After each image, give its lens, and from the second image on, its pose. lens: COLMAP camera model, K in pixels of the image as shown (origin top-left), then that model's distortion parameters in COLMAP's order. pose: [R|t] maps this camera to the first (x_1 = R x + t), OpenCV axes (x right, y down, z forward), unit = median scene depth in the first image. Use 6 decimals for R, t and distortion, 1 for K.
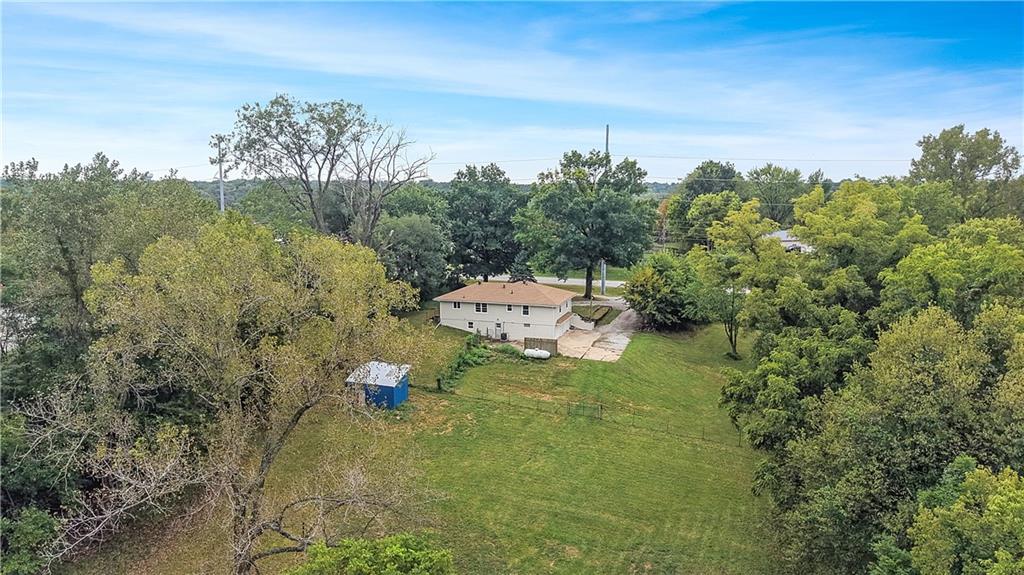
lens RADIAL K [[687.9, 0, 512.0], [0, 687.9, 287.4], [0, 0, 1]] dist [0.001138, -0.001340]
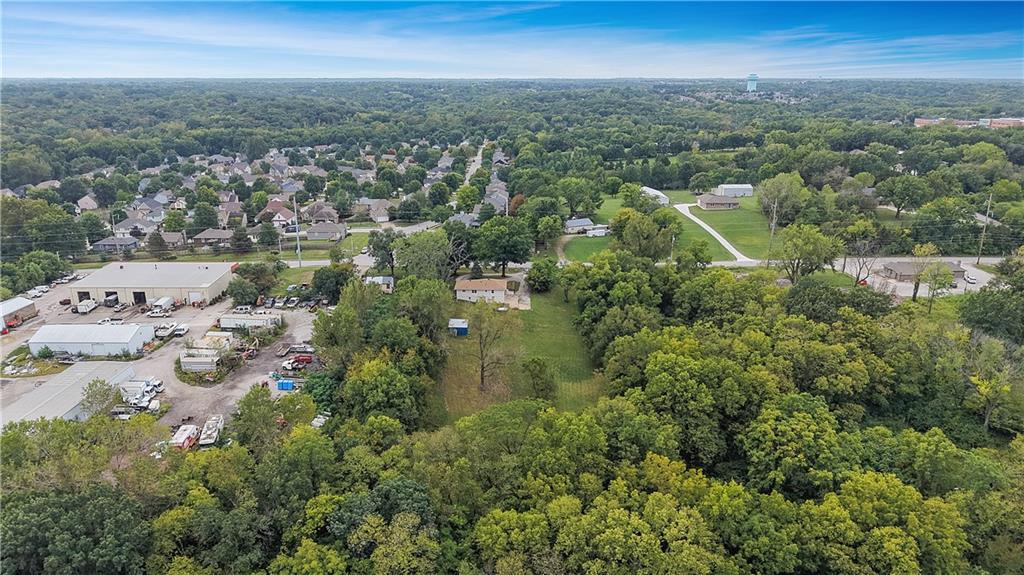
lens RADIAL K [[687.9, 0, 512.0], [0, 687.9, 287.4], [0, 0, 1]] dist [0.001138, -0.001340]
pose [[0.954004, -0.093408, 0.284871, -0.671833], [0.047473, 0.985302, 0.164094, -0.419681], [-0.296012, -0.143022, 0.944416, -1.531707]]
